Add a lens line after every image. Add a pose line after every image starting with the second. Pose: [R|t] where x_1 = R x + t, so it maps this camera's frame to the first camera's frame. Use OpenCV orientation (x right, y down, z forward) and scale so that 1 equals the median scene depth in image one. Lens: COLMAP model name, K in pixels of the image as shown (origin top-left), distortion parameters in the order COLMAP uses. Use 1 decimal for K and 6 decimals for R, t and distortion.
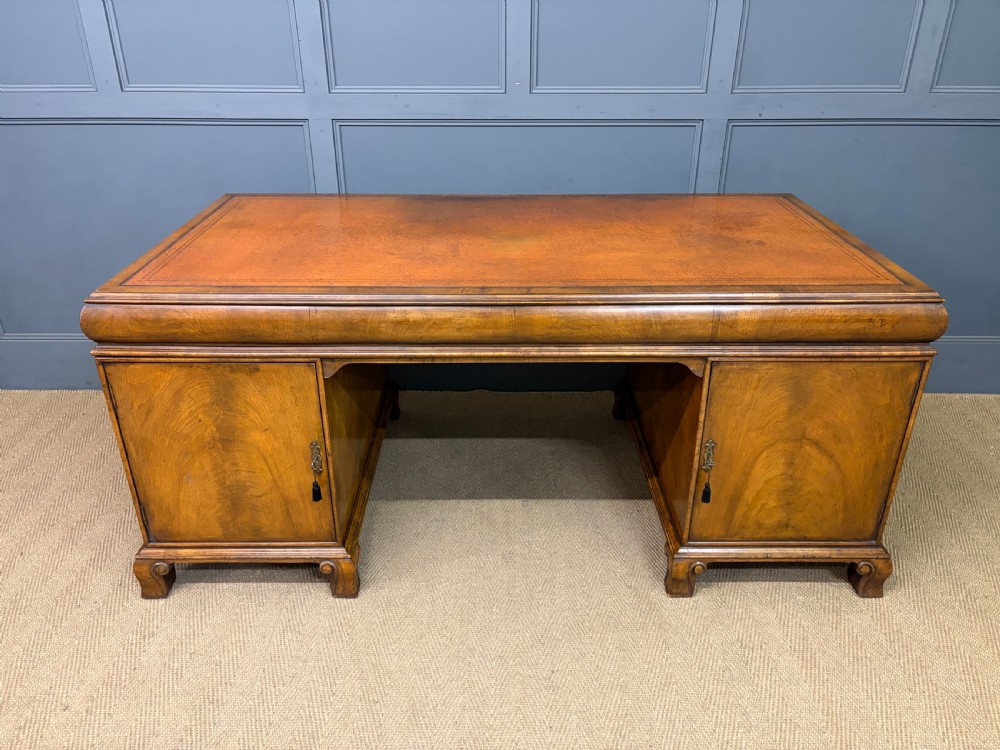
lens RADIAL K [[760.8, 0, 498.5], [0, 760.8, 376.6], [0, 0, 1]] dist [0.045940, -0.054940]
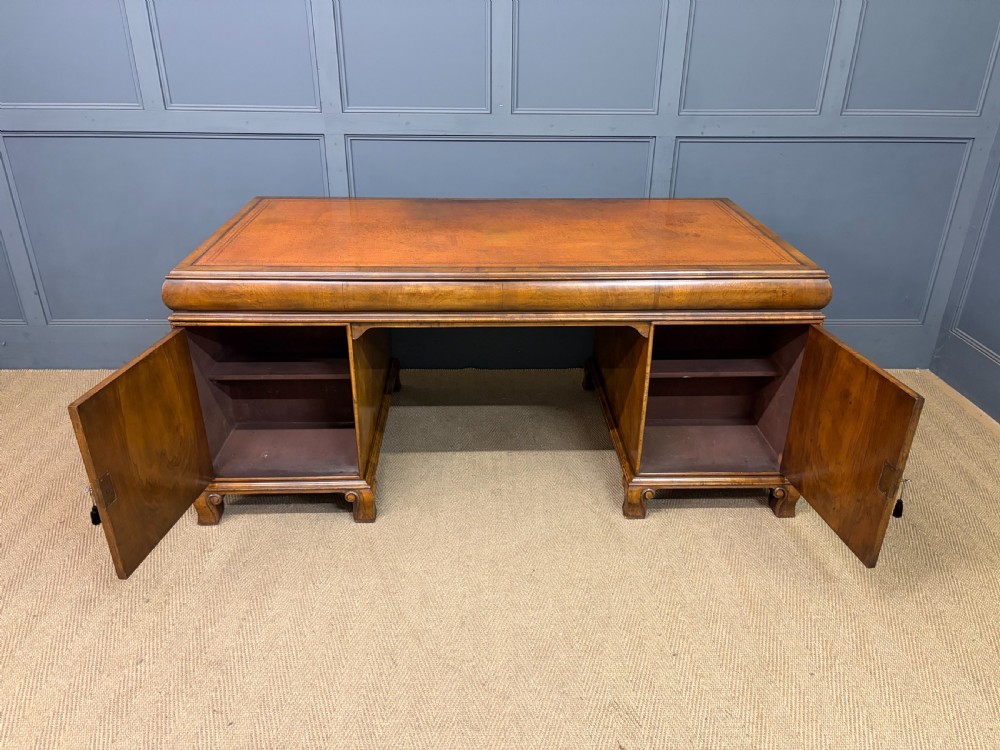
lens RADIAL K [[760.8, 0, 502.5], [0, 760.8, 380.9], [0, 0, 1]] dist [0.045940, -0.054940]
pose [[0.999404, -0.005280, 0.034122, -0.016736], [0.005632, 0.999932, -0.010231, 0.062946], [-0.034065, 0.010417, 0.999365, -0.201026]]
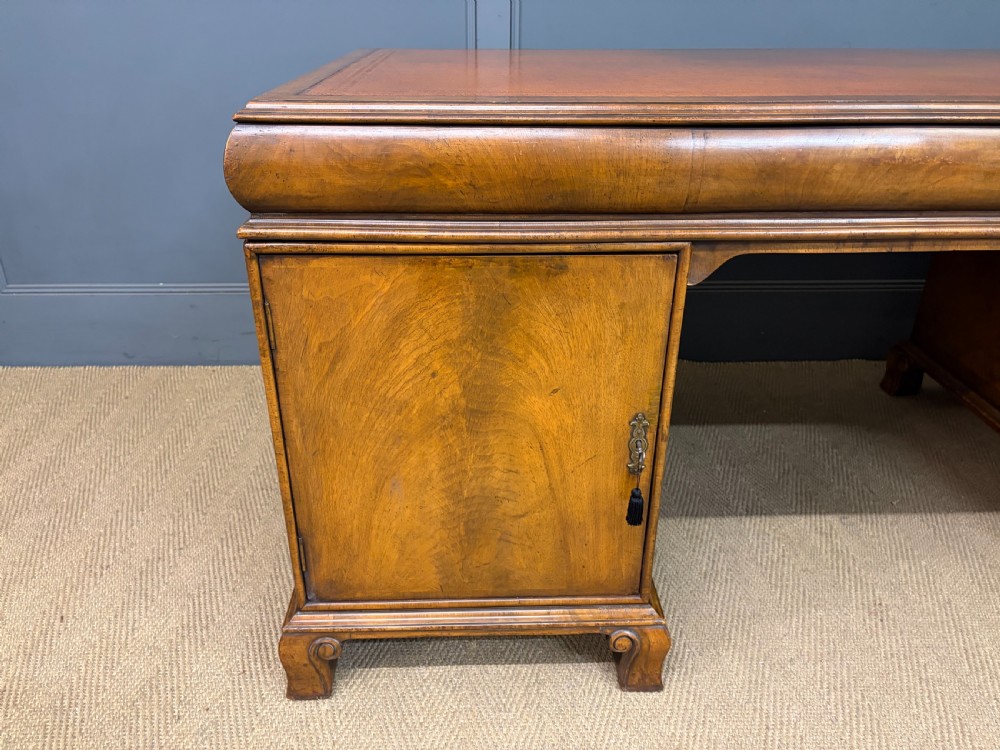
lens RADIAL K [[760.8, 0, 496.2], [0, 760.8, 384.6], [0, 0, 1]] dist [0.045940, -0.054940]
pose [[0.999559, -0.011013, 0.027560, -0.272863], [0.011054, 0.999938, -0.001330, 0.049661], [-0.027544, 0.001634, 0.999619, 0.361579]]
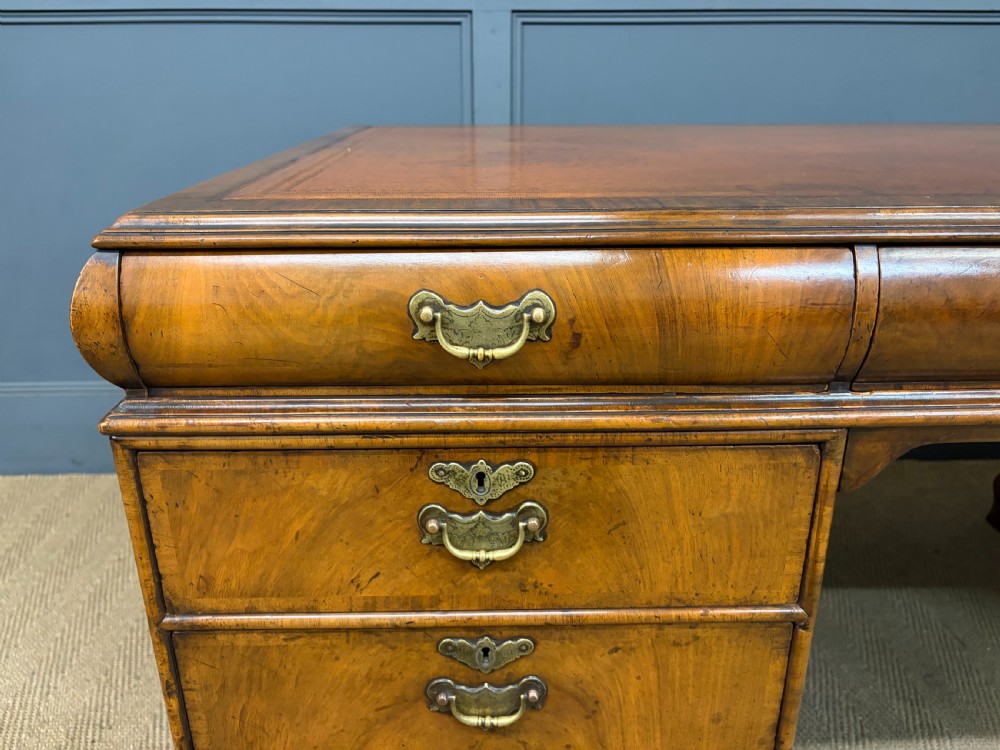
lens RADIAL K [[760.8, 0, 496.2], [0, 760.8, 371.6], [0, 0, 1]] dist [0.045940, -0.054940]
pose [[0.999445, -0.015524, 0.029481, -0.270398], [0.018467, 0.994579, -0.102326, 0.006114], [-0.027733, 0.102814, 0.994314, 0.465114]]
